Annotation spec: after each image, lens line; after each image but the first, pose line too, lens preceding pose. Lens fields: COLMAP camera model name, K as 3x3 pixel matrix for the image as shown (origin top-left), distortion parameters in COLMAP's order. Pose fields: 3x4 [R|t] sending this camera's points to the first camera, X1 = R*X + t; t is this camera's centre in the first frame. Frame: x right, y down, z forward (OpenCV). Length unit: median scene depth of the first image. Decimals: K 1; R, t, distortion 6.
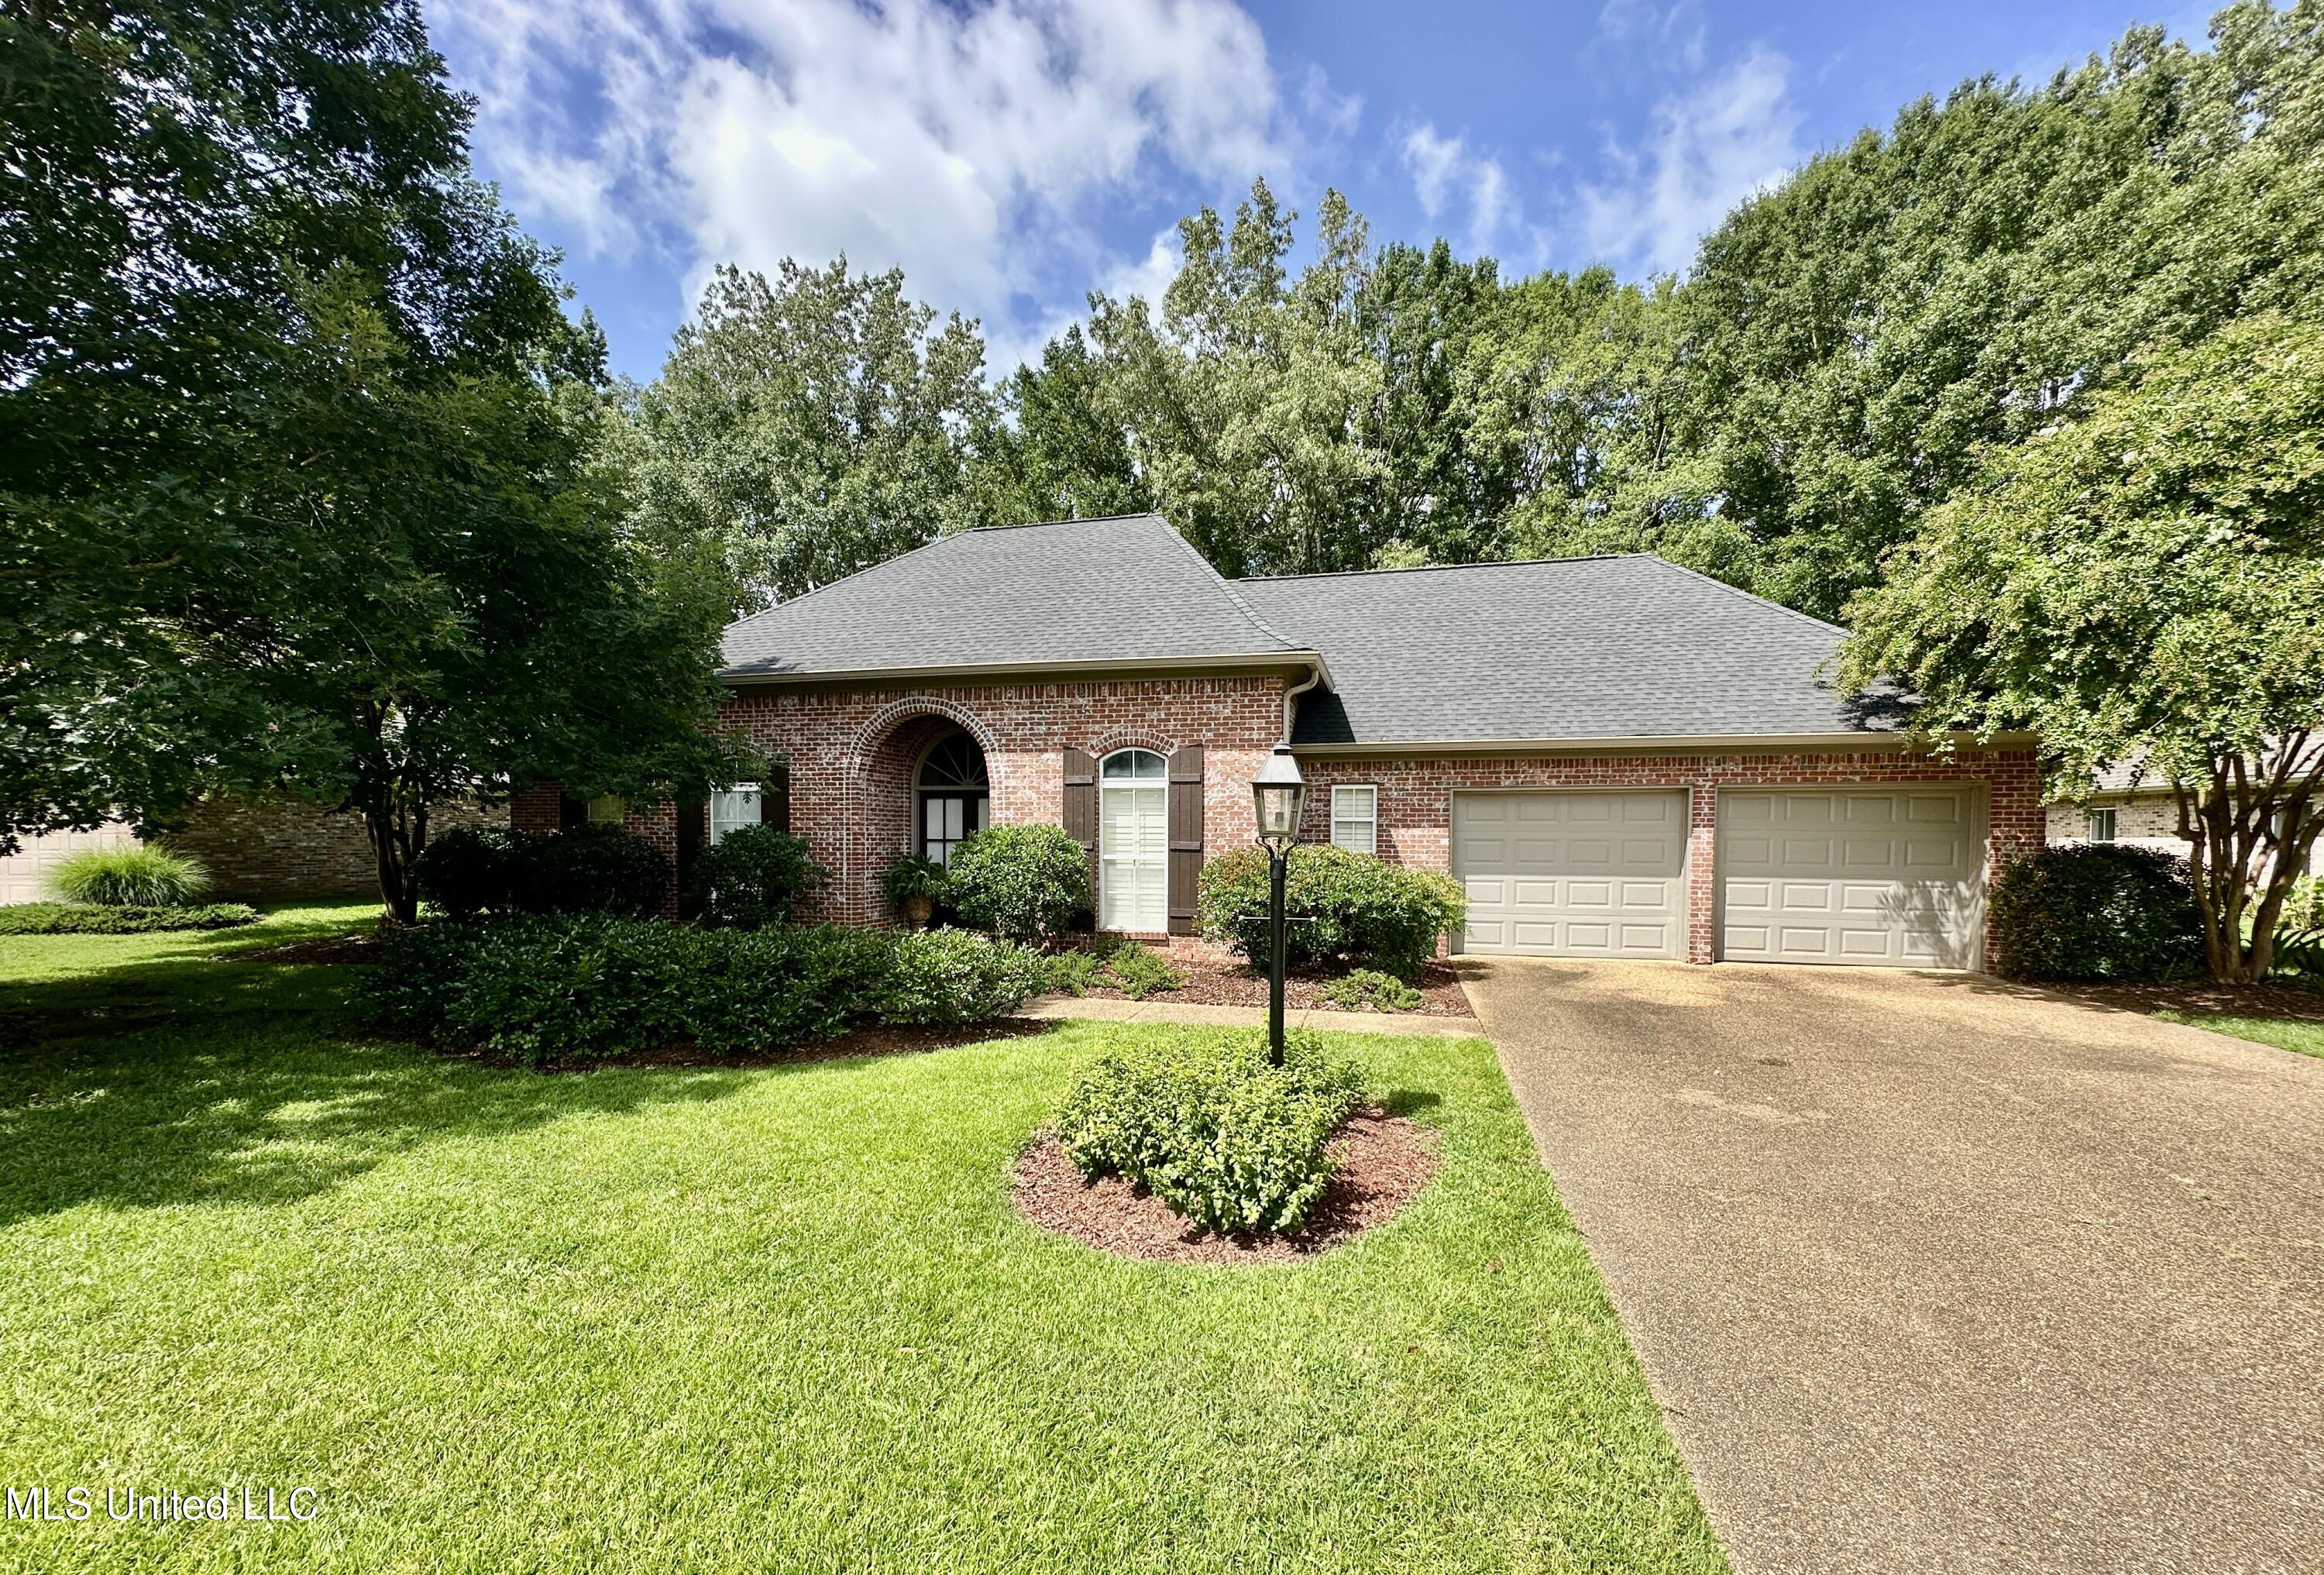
lens RADIAL K [[932.1, 0, 1160.8], [0, 932.1, 865.6], [0, 0, 1]] dist [-0.003777, 0.000806]
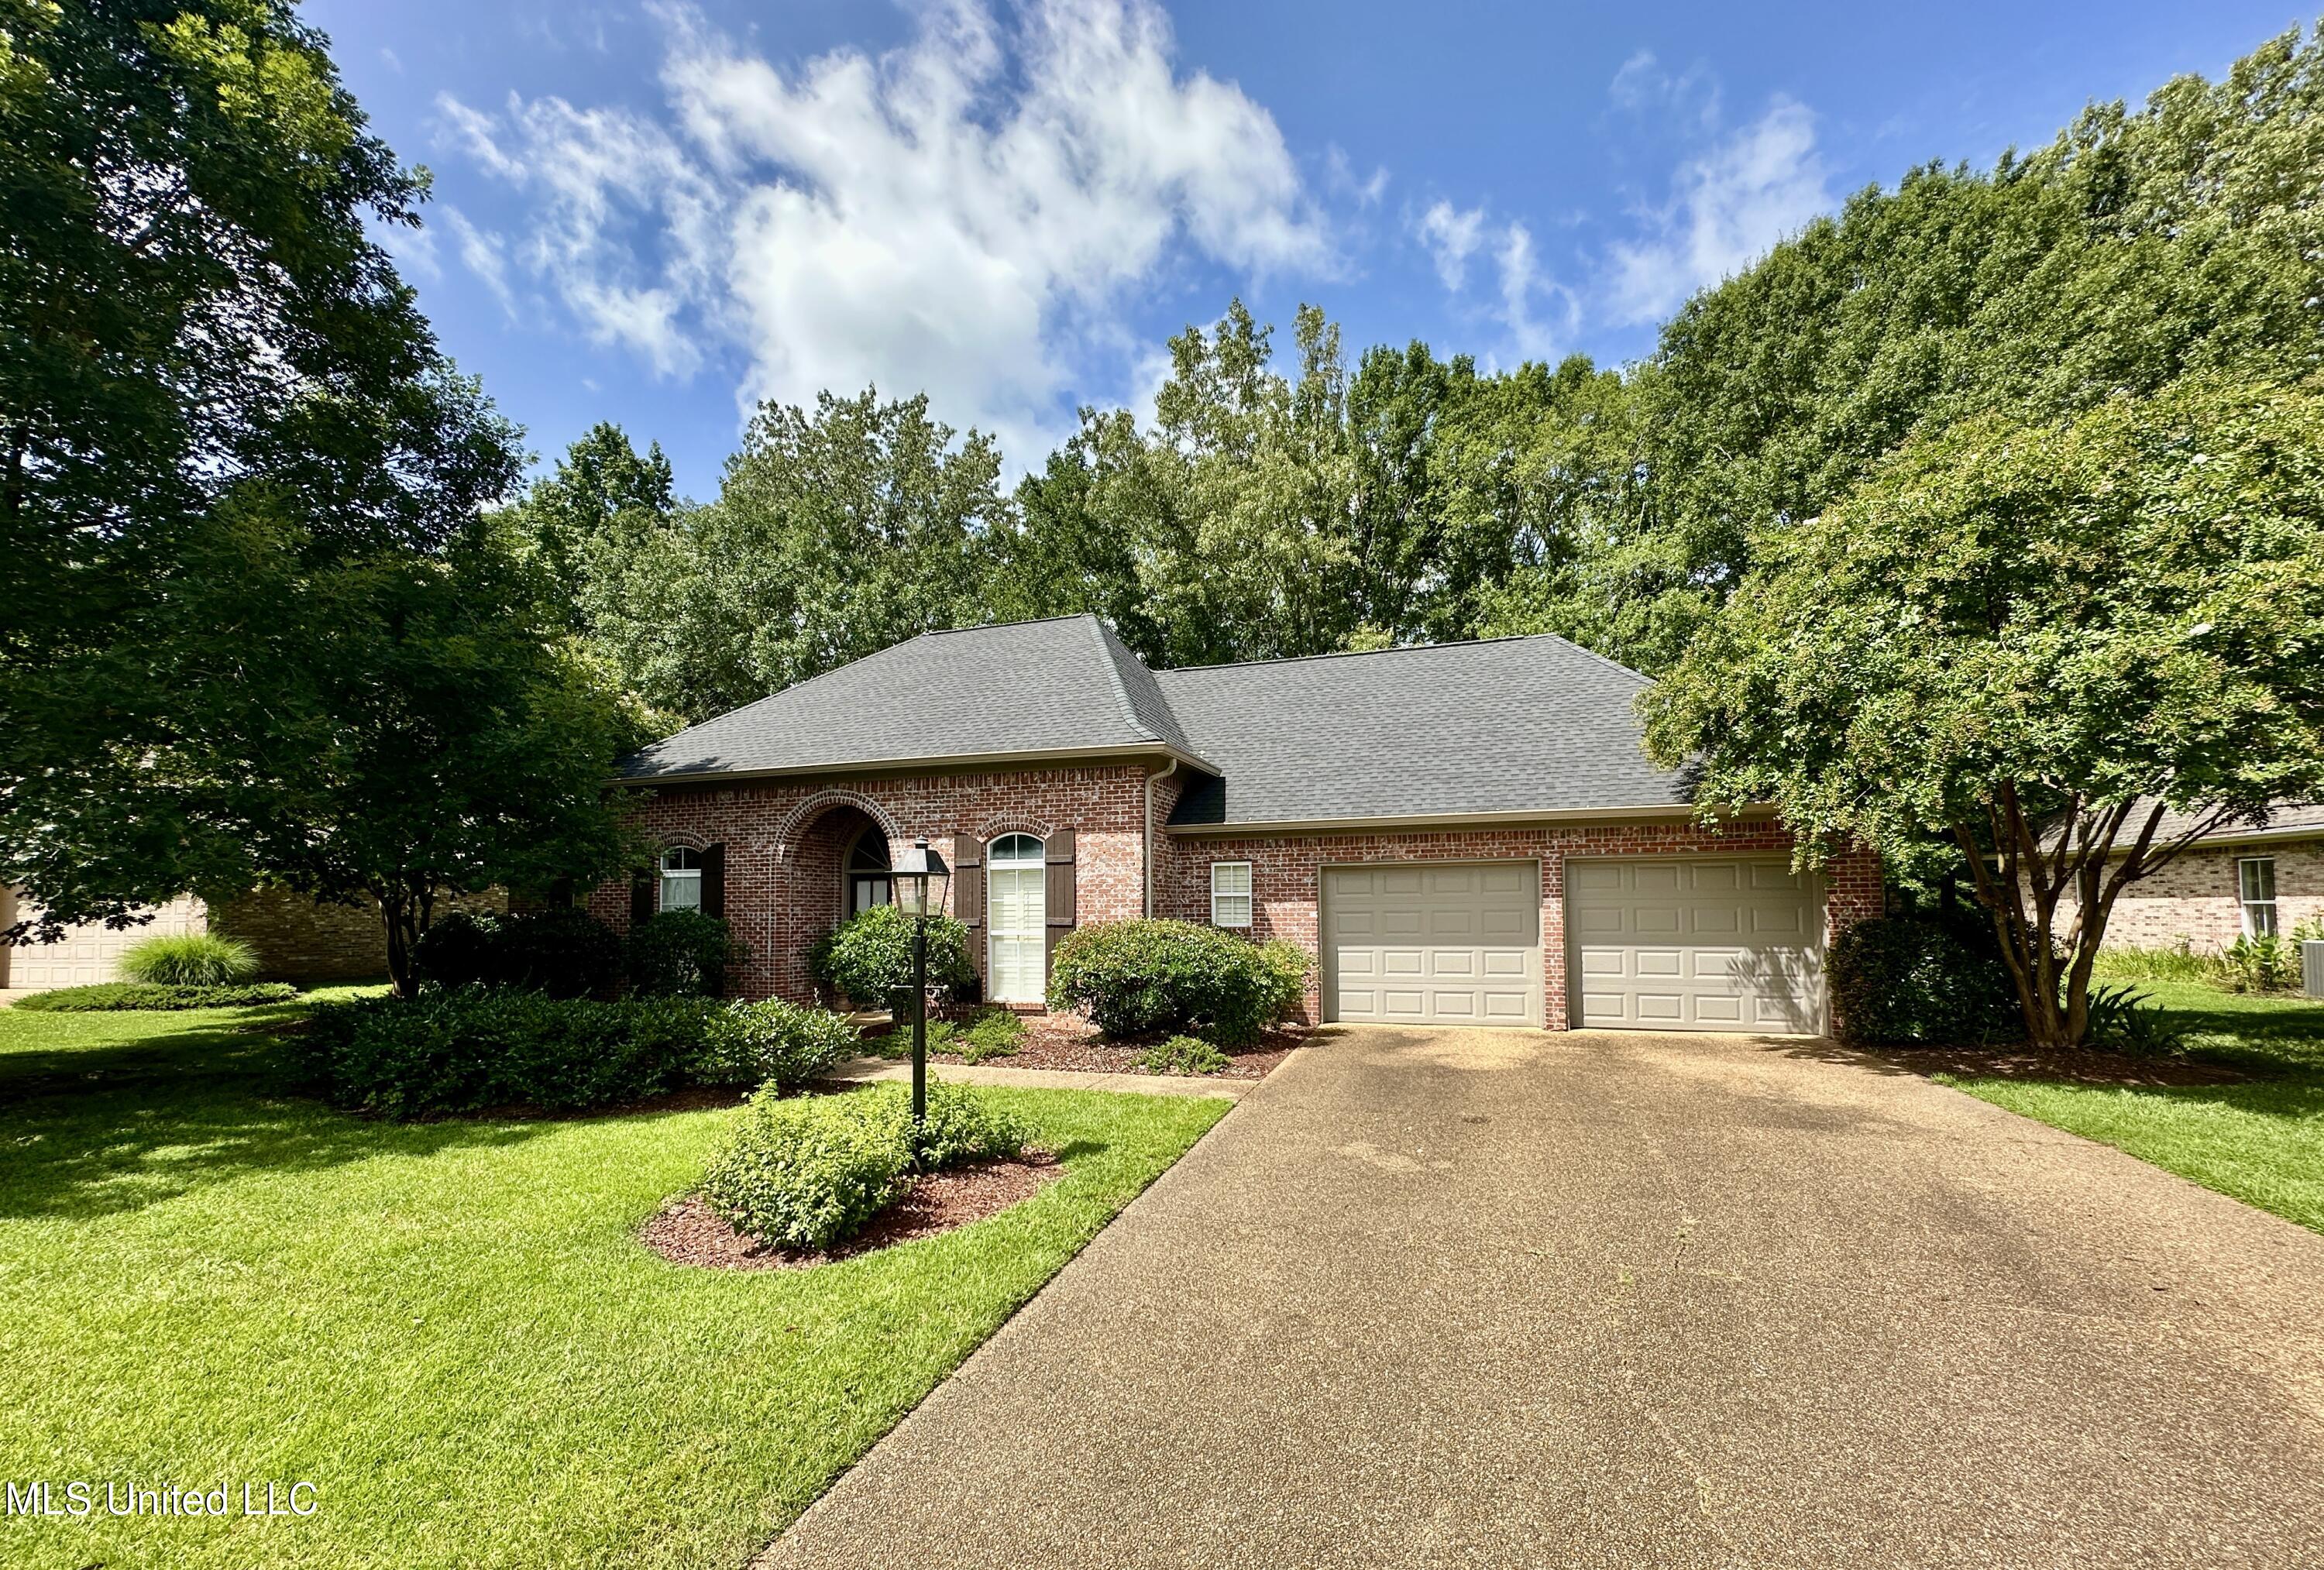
lens RADIAL K [[932.0, 0, 1160.8], [0, 932.0, 863.1], [0, 0, 1]] dist [-0.003777, 0.000806]
pose [[0.996929, -0.017601, -0.076308, 0.185202], [0.011373, 0.996626, -0.081289, 0.000112], [0.077481, 0.080171, 0.993765, -0.055266]]
